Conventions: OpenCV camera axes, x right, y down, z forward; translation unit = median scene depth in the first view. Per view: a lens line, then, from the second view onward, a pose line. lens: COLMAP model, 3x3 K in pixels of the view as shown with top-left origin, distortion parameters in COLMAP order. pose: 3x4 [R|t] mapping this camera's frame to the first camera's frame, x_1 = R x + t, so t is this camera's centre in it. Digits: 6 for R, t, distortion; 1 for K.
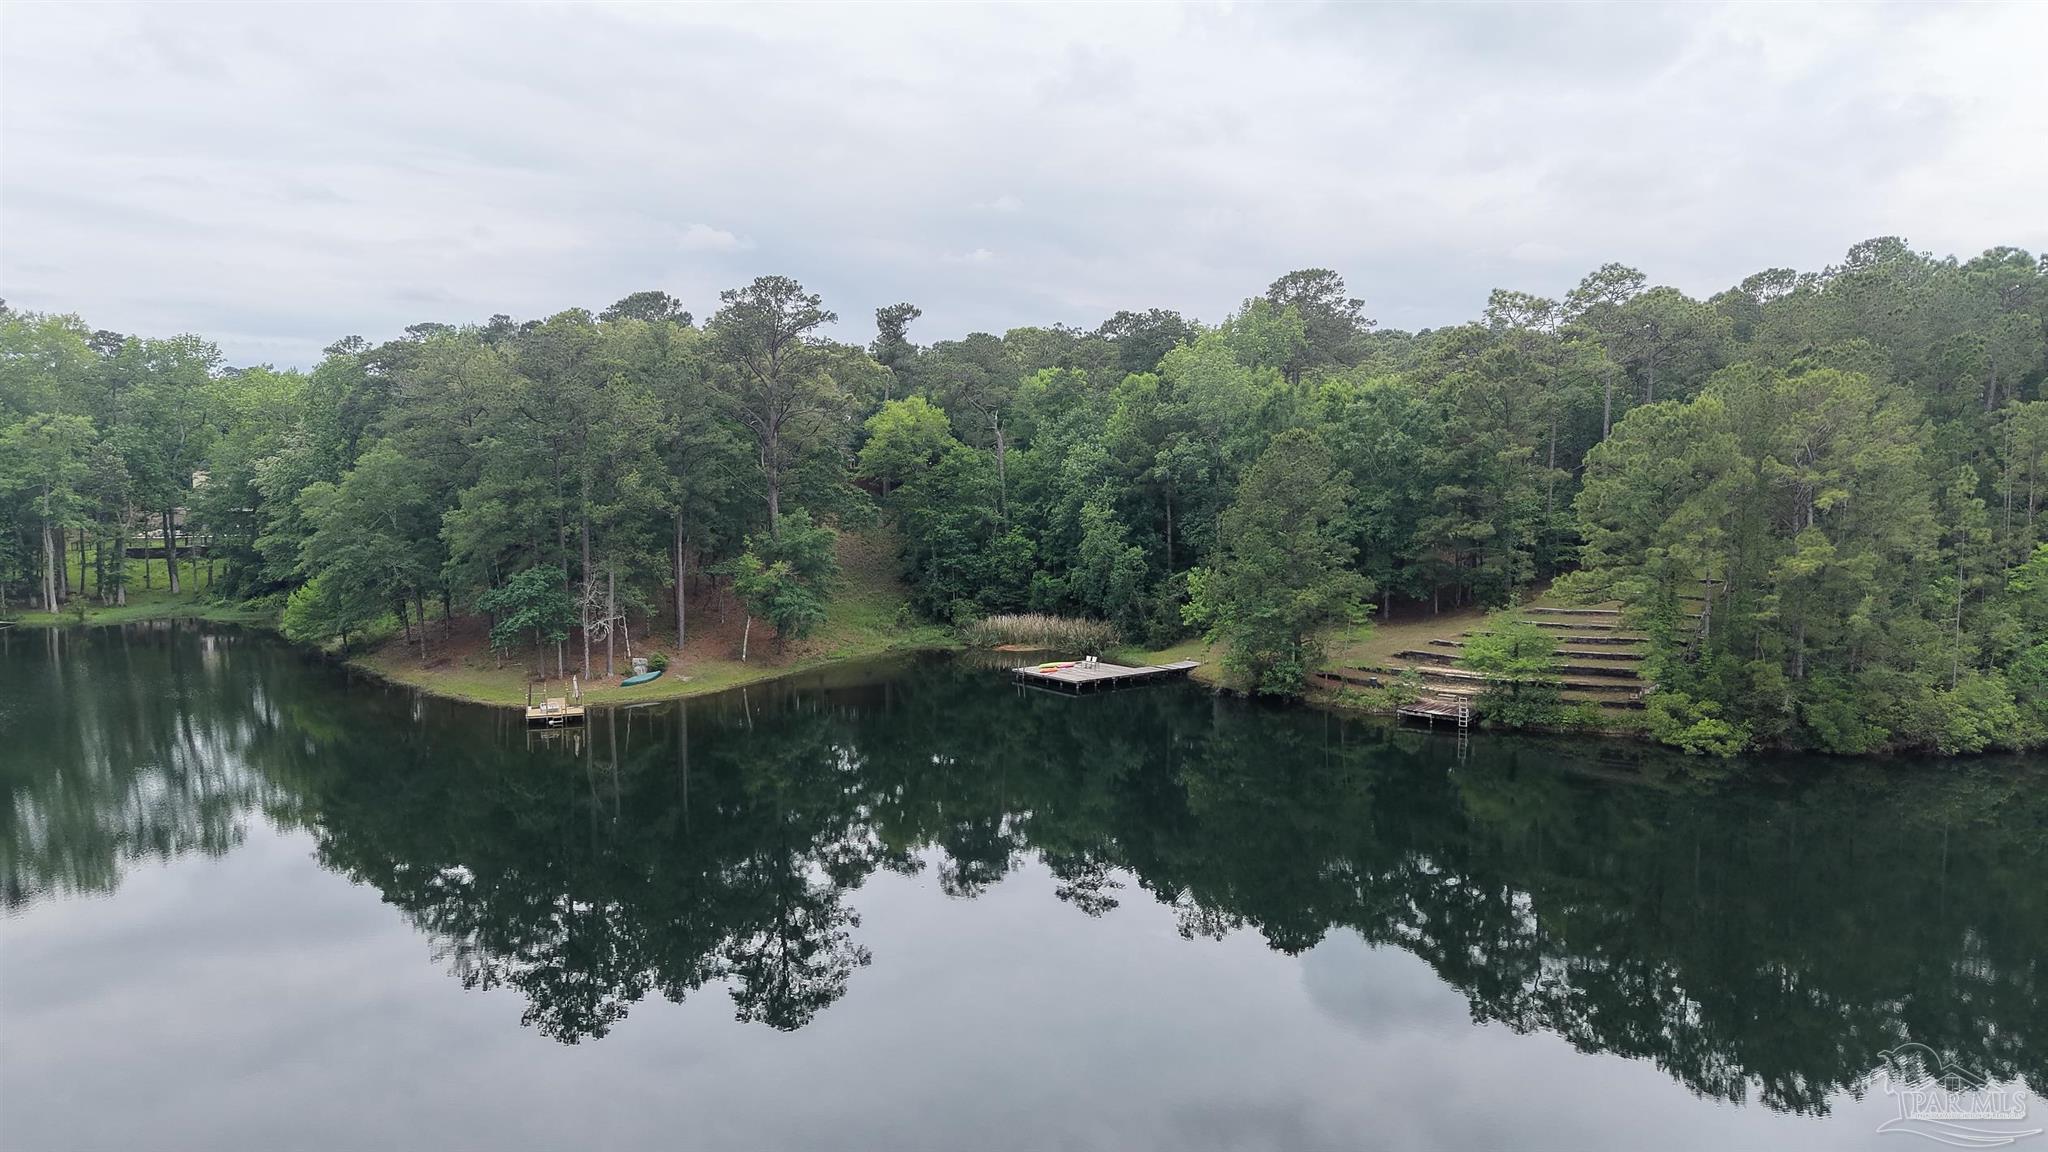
lens RADIAL K [[1370.0, 0, 1033.2], [0, 1370.0, 570.8], [0, 0, 1]] dist [0.026472, -0.027249]
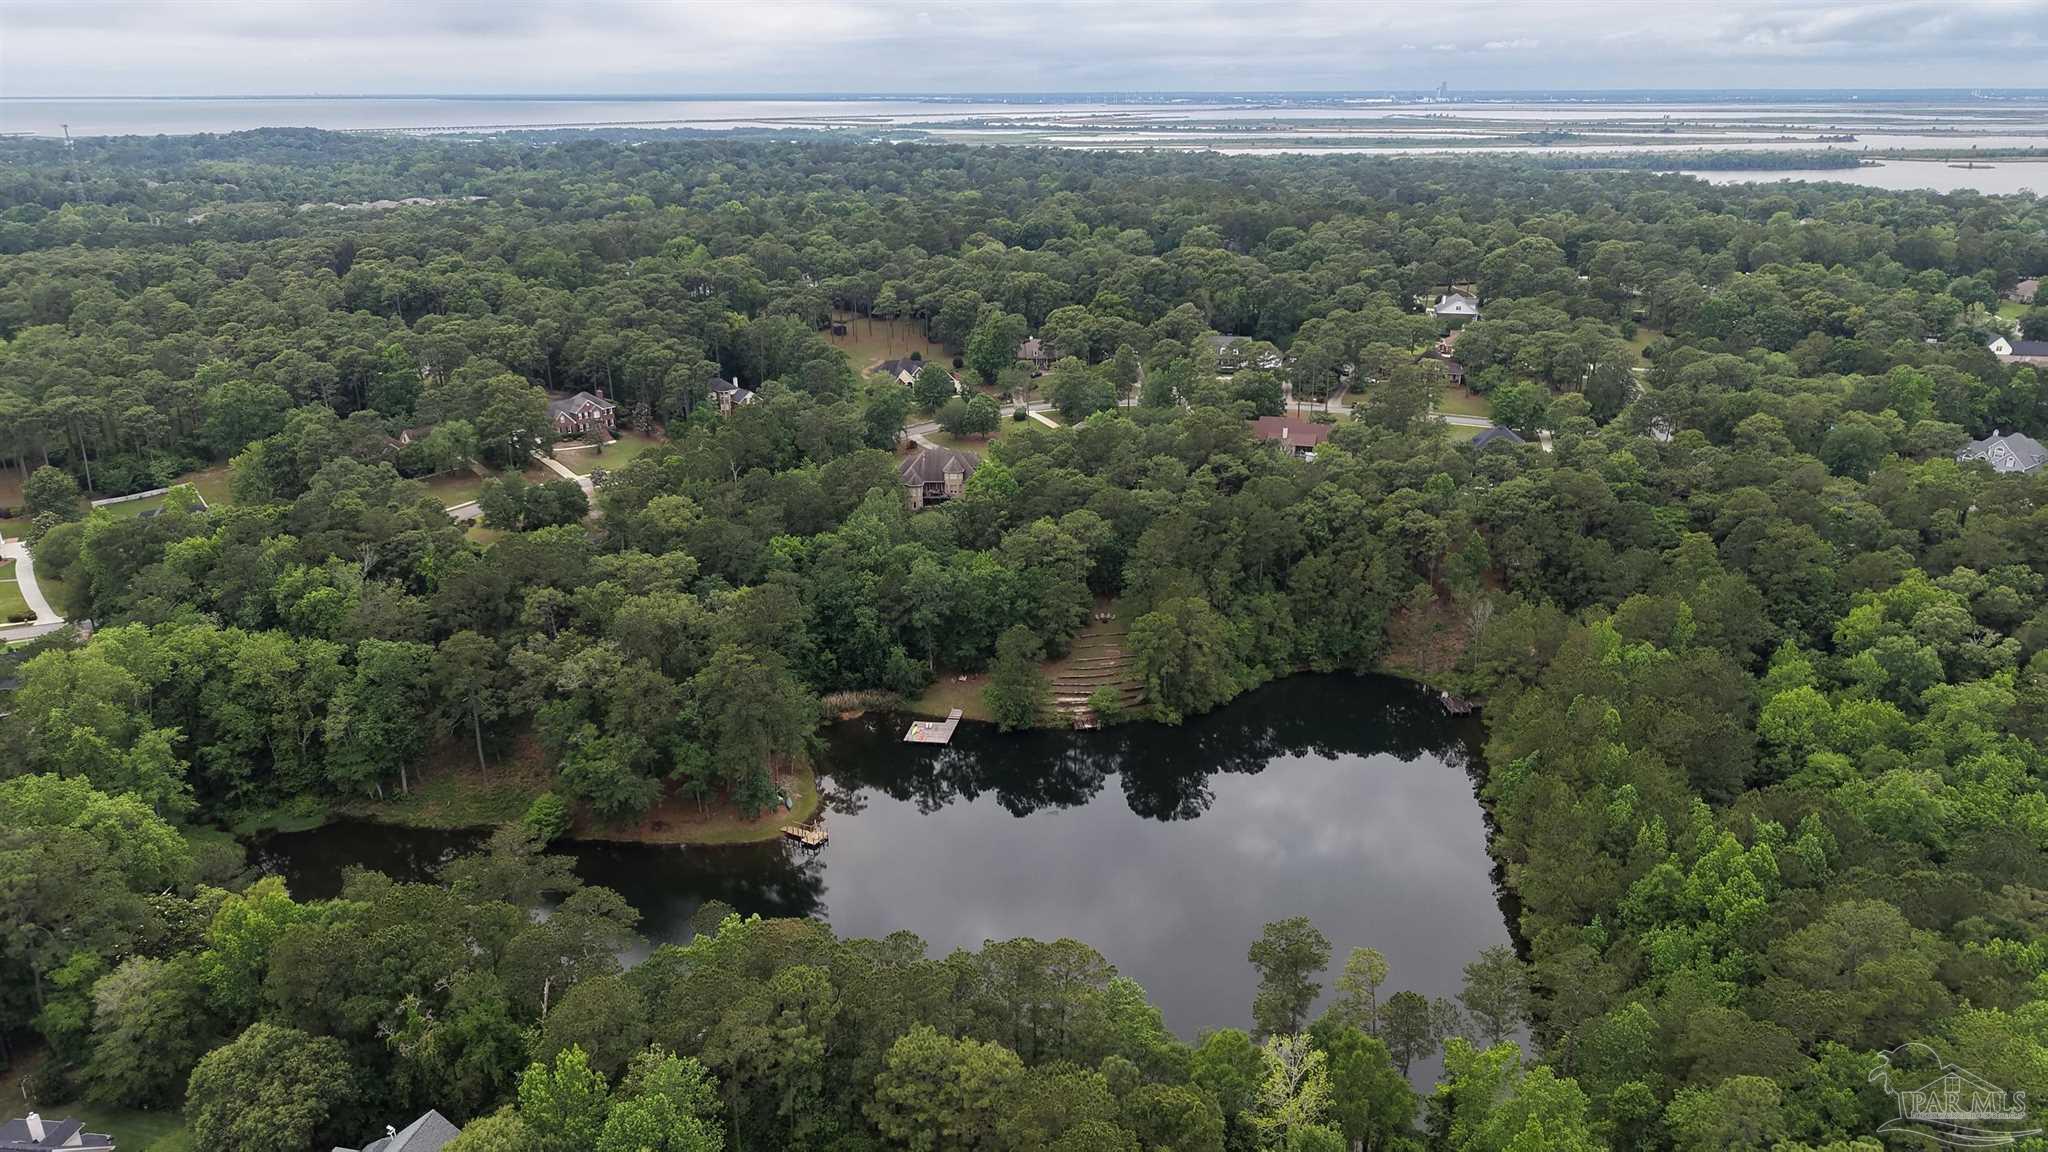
lens RADIAL K [[1370.0, 0, 1034.9], [0, 1370.0, 608.2], [0, 0, 1]] dist [0.026472, -0.027249]
pose [[0.732505, -0.242809, 0.635988, -1.030252], [0.059072, 0.953376, 0.295946, -0.657558], [-0.678194, -0.179213, 0.712696, -0.598694]]
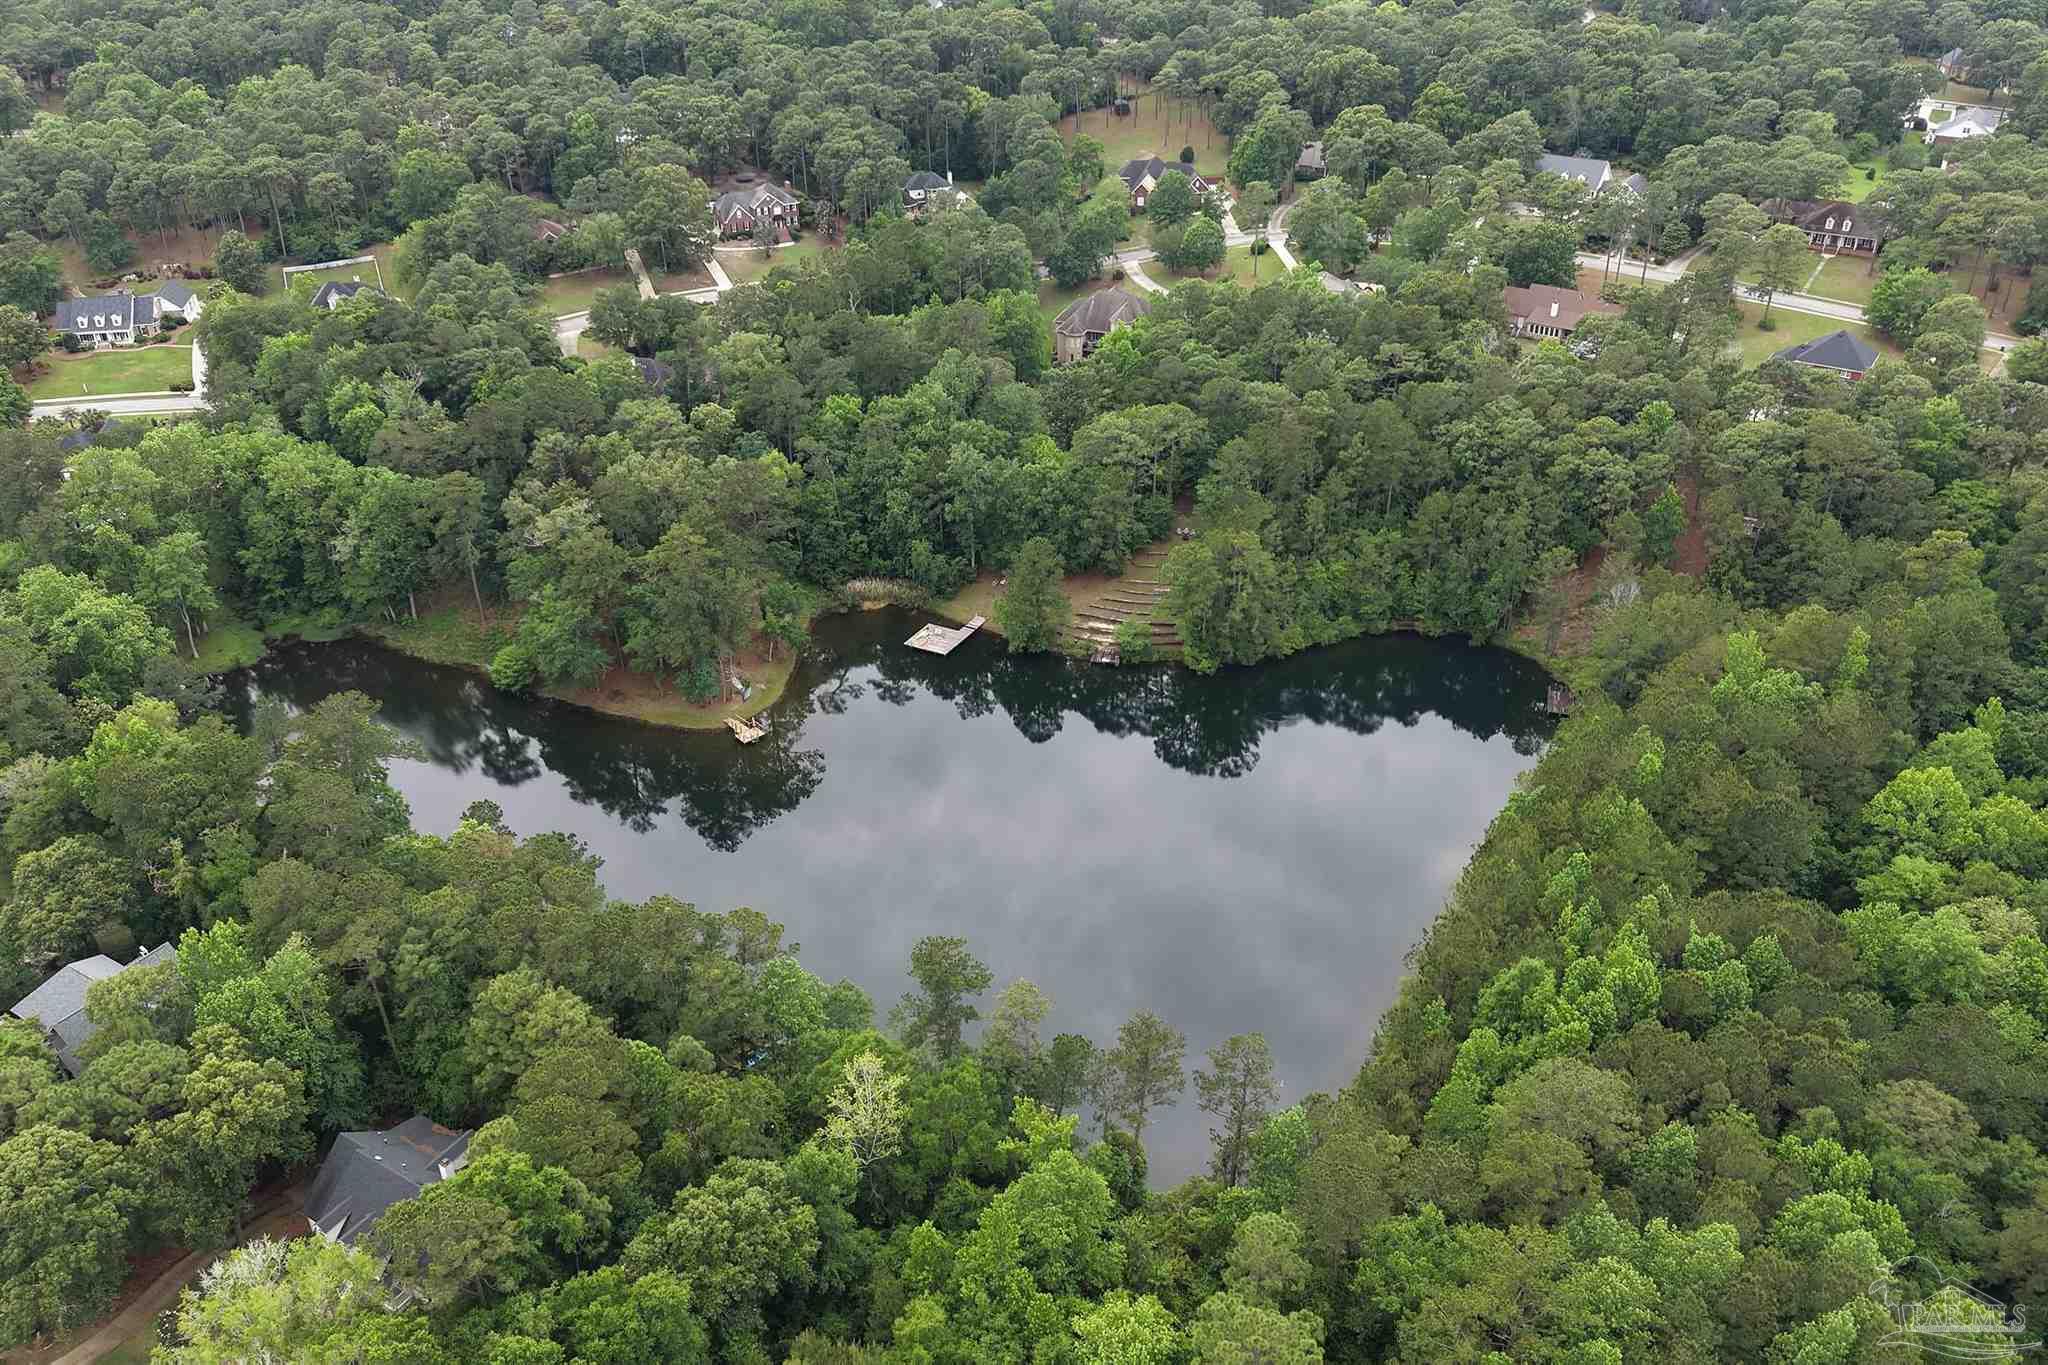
lens RADIAL K [[1629.3, 0, 1024.6], [0, 1629.3, 712.9], [0, 0, 1]] dist [0.031439, -0.038988]
pose [[0.919103, -0.212921, 0.331532, -0.570969], [0.041218, 0.888757, 0.456522, -0.791605], [-0.391854, -0.405925, 0.825636, -0.960463]]
